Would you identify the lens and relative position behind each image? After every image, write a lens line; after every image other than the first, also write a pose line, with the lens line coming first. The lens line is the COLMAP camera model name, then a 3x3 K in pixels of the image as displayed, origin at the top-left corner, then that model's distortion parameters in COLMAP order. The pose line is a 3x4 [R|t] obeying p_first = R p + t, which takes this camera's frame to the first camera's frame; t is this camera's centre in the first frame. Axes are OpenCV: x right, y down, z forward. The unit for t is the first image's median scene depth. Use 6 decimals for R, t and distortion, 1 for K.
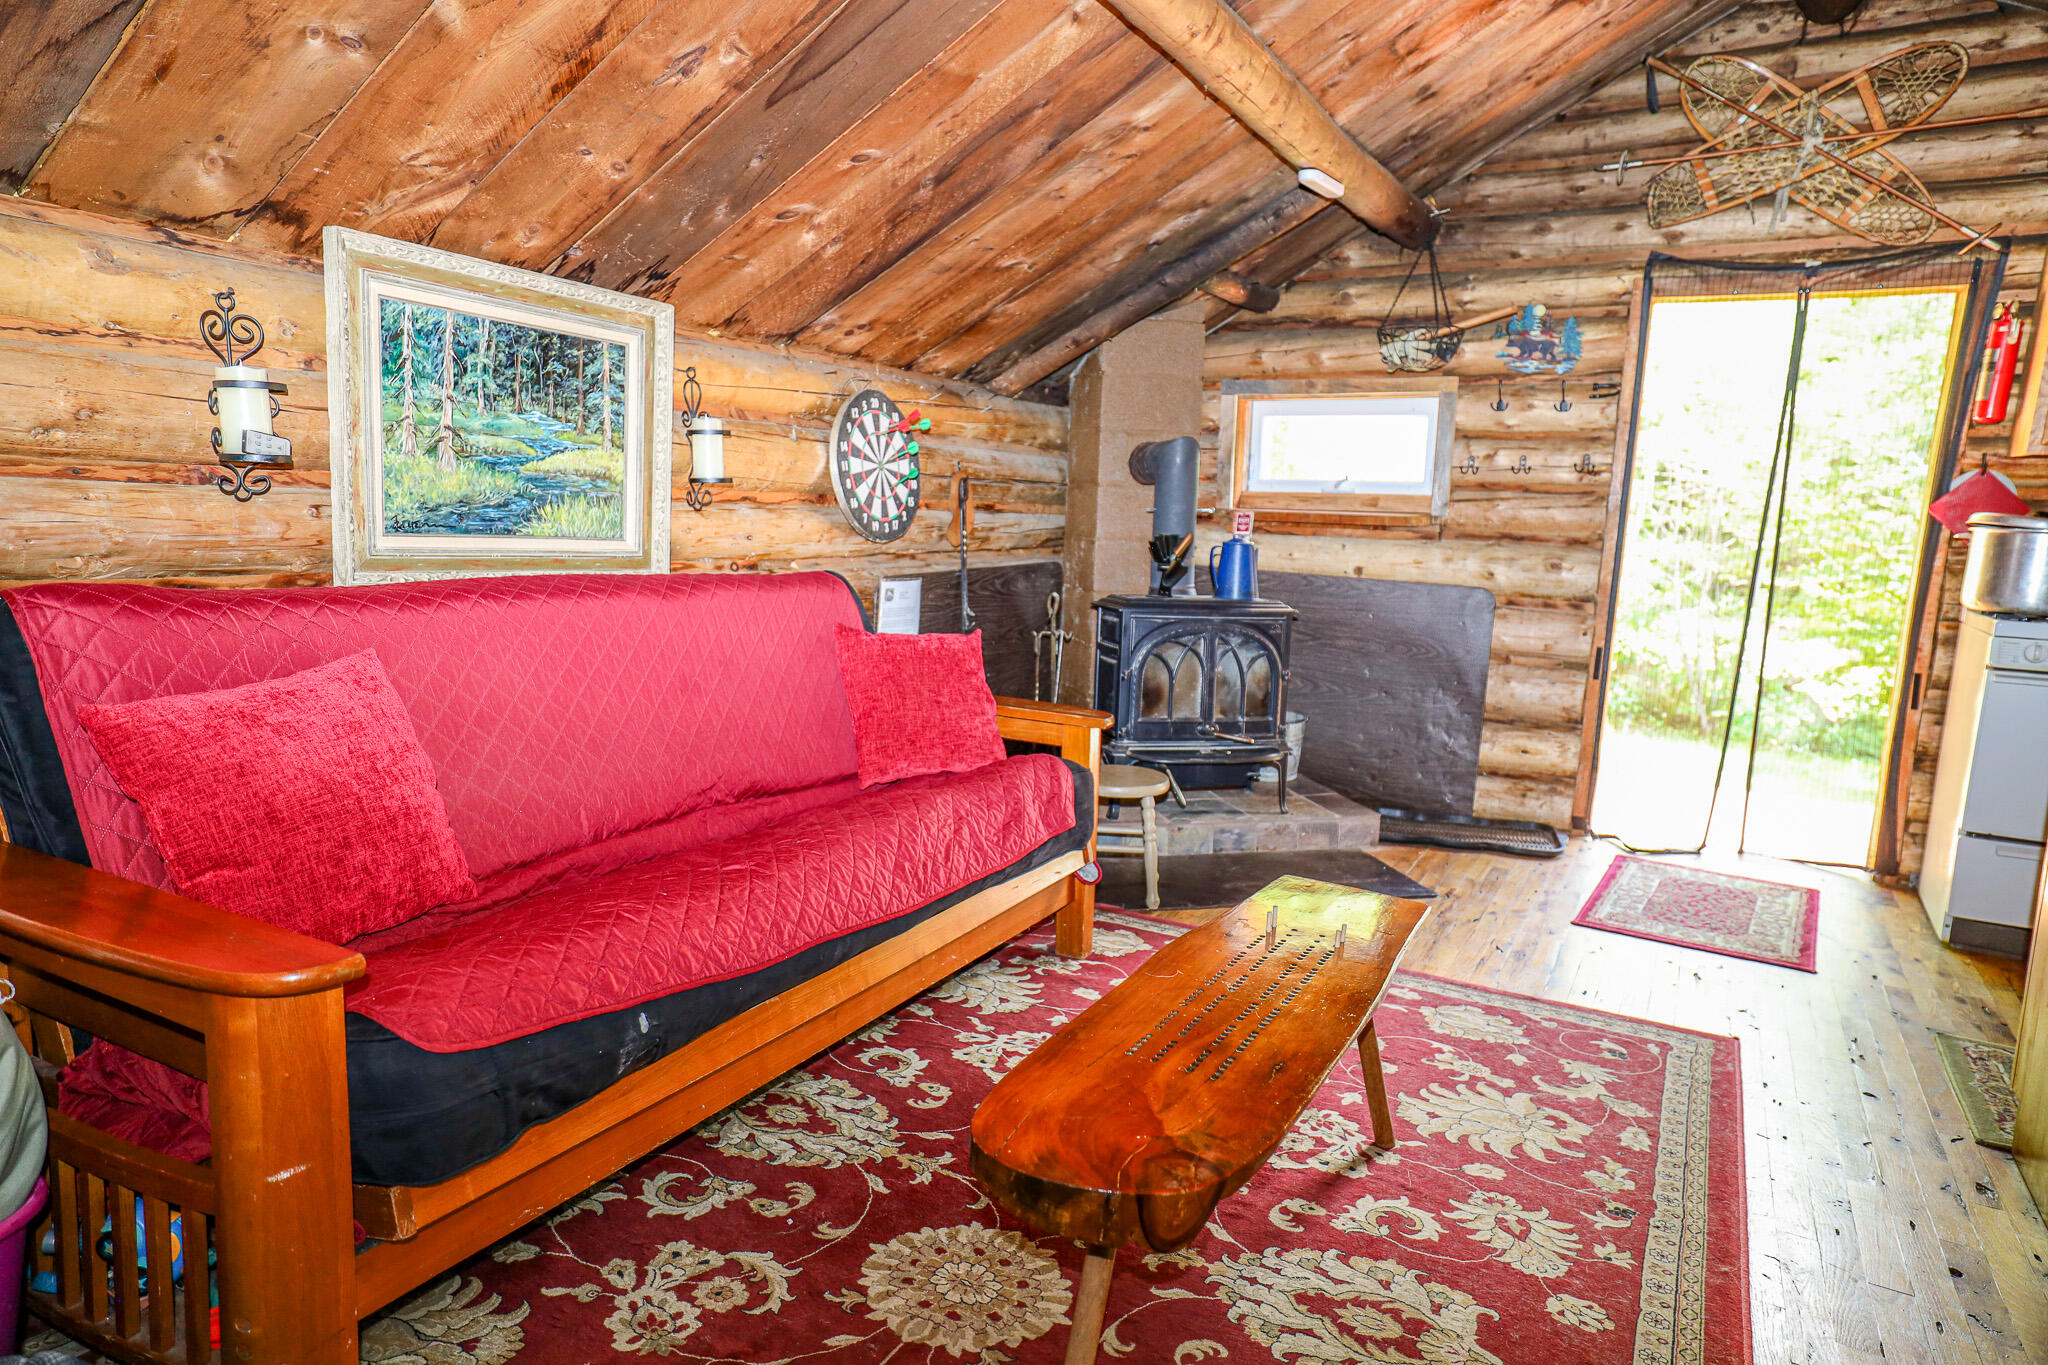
lens RADIAL K [[1238.9, 0, 1024.0], [0, 1238.9, 682.5], [0, 0, 1]] dist [0.001689, 0.002289]
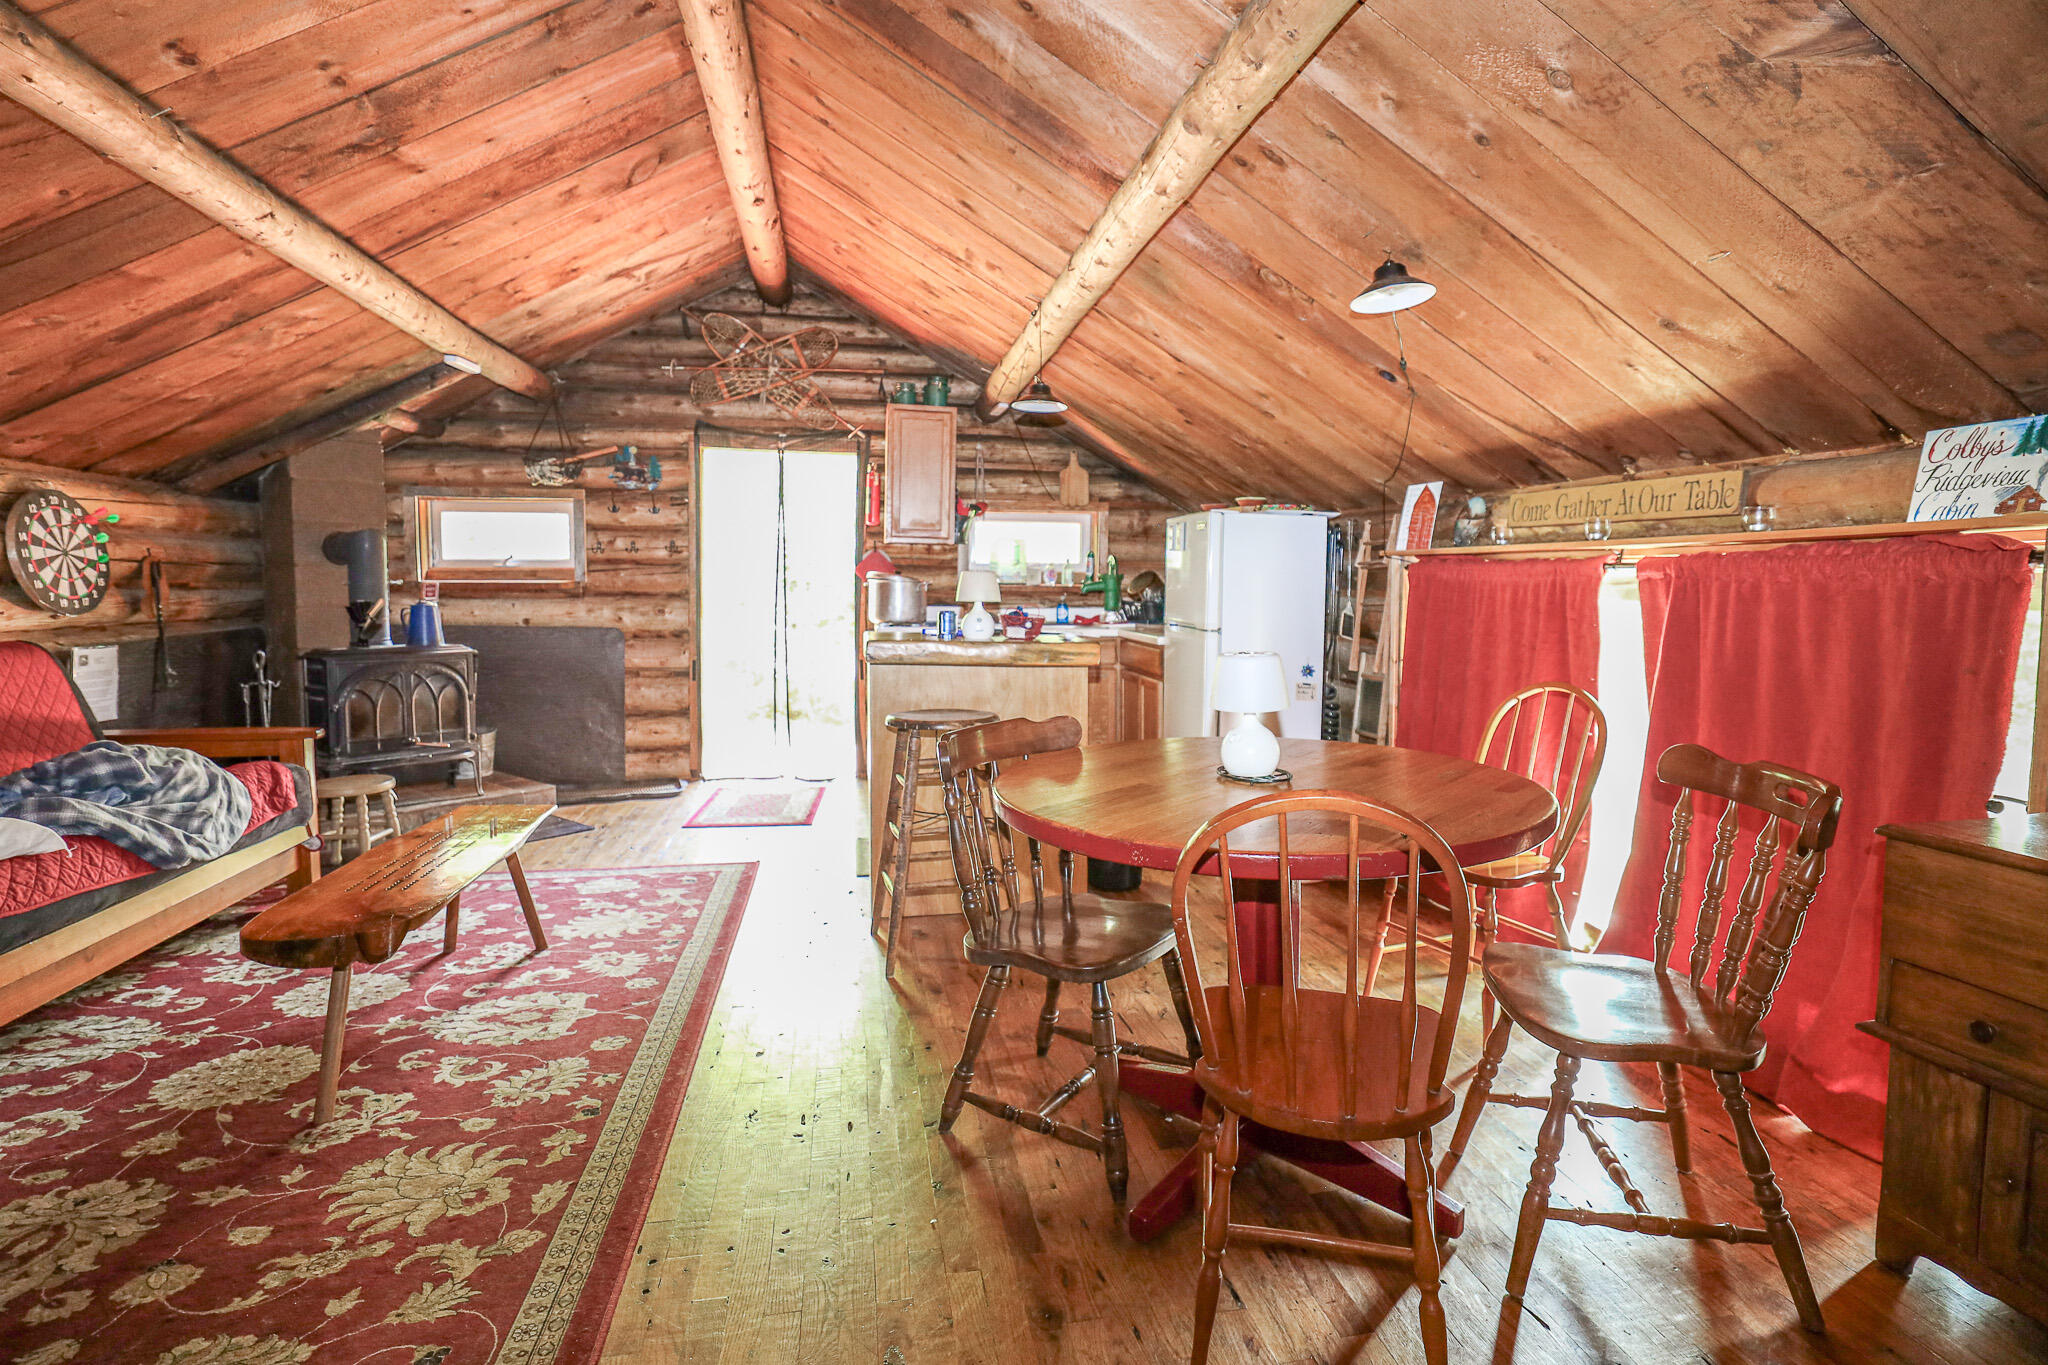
lens RADIAL K [[989.3, 0, 1073.9], [0, 989.3, 646.9], [0, 0, 1]] dist [-0.044515, 0.014034]
pose [[0.741133, -0.069725, 0.667728, -0.018681], [0.114806, 0.993105, -0.023725, 0.047540], [-0.661470, 0.094242, 0.744027, -0.312794]]
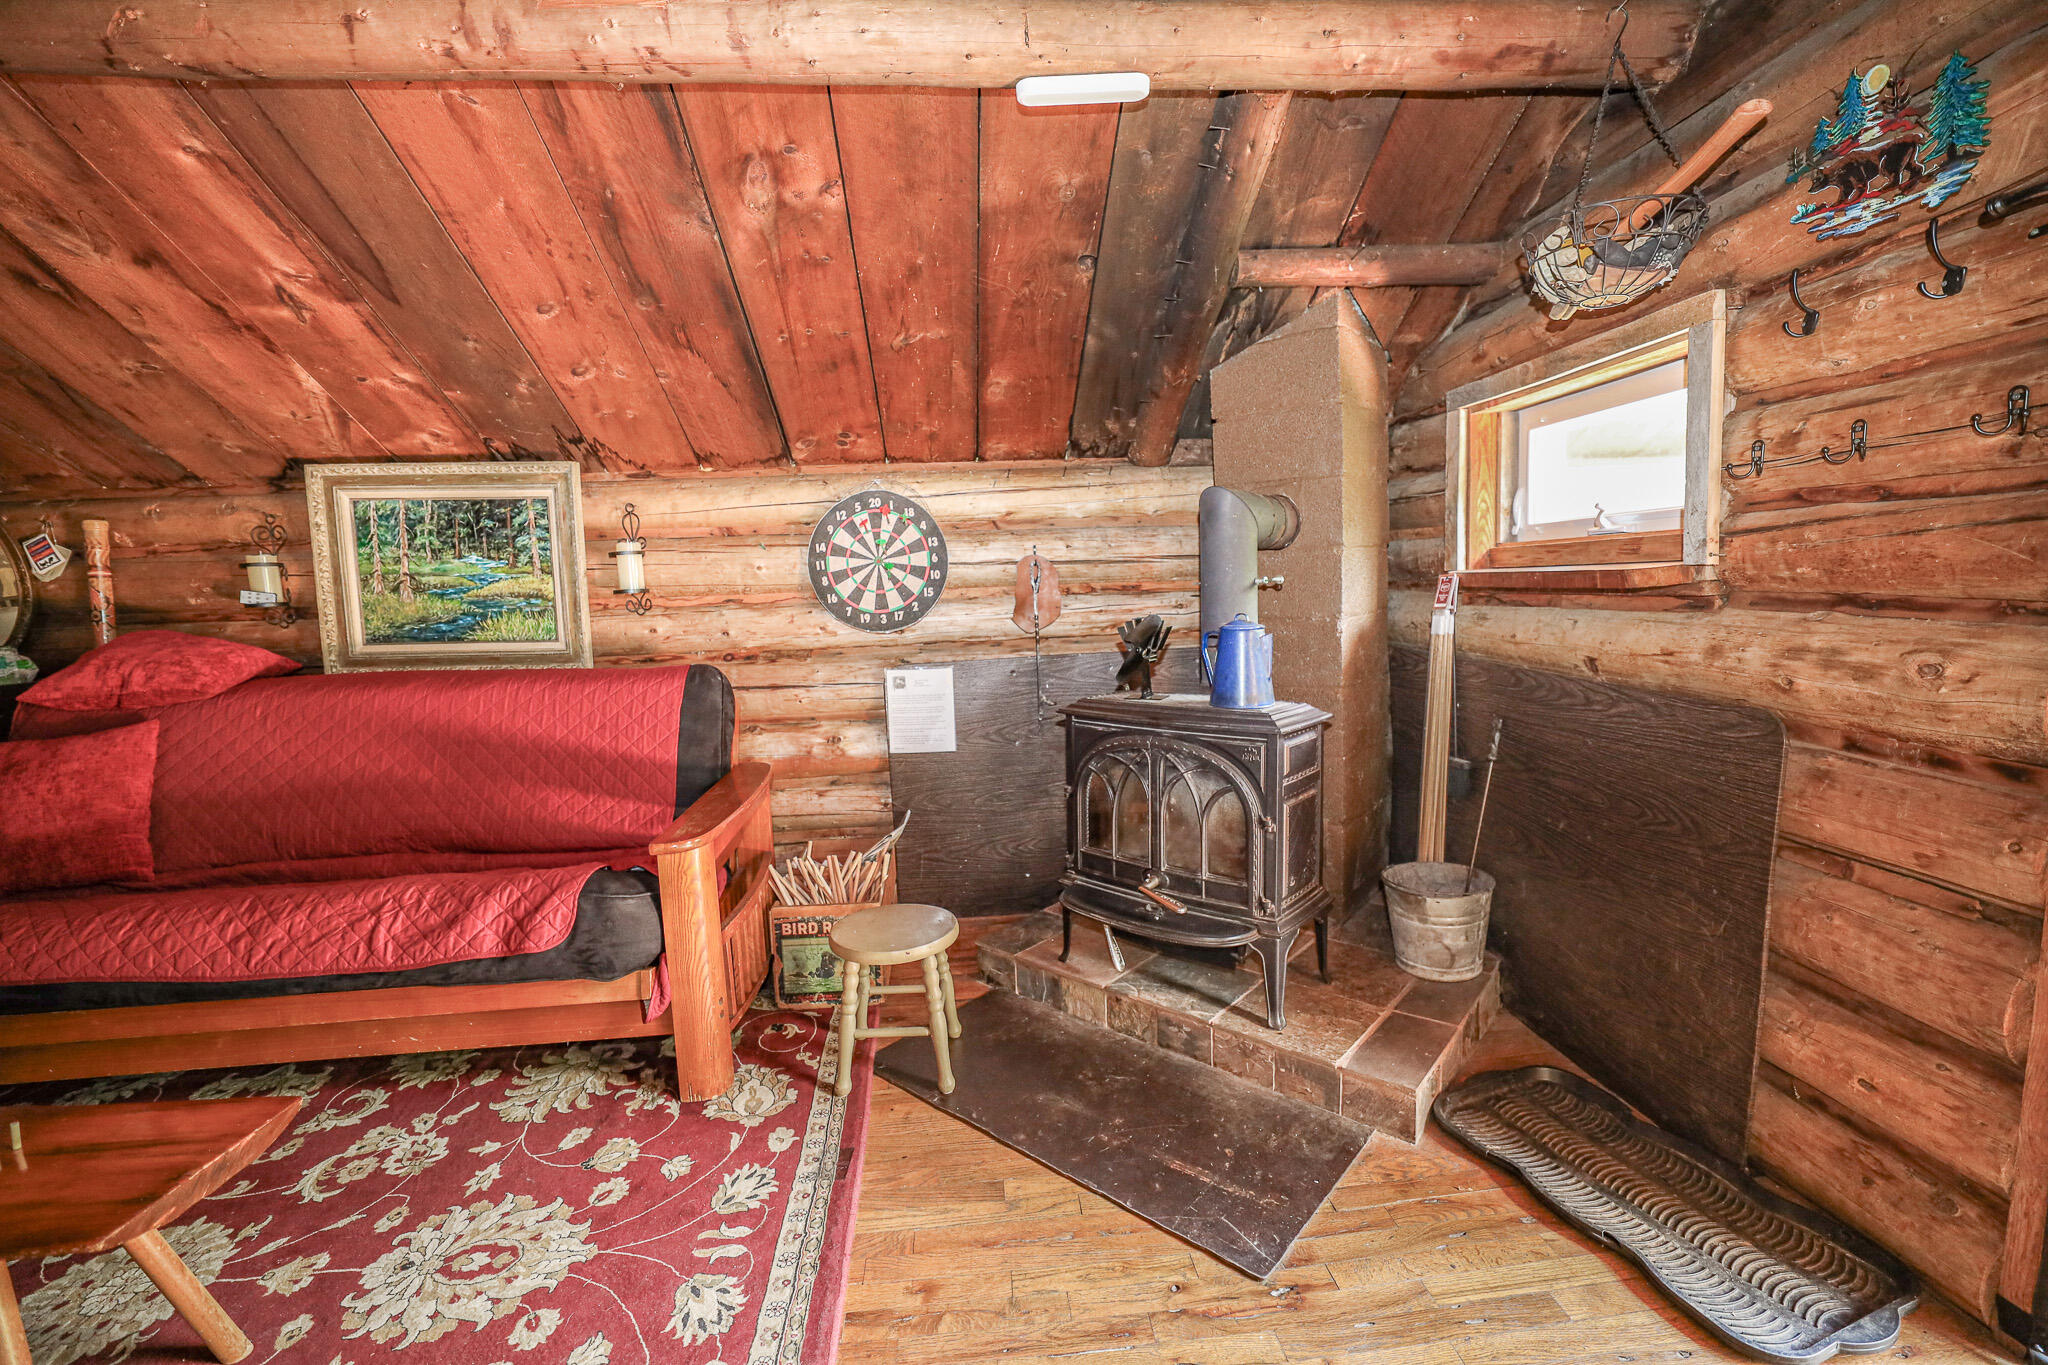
lens RADIAL K [[878.1, 0, 1052.3], [0, 878.1, 679.9], [0, 0, 1]] dist [-0.037637, 0.012169]
pose [[0.565235, 0.040039, -0.823958, 0.592657], [-0.063796, 0.997952, 0.004730, -0.087249], [0.822460, 0.049892, 0.566631, 0.709507]]
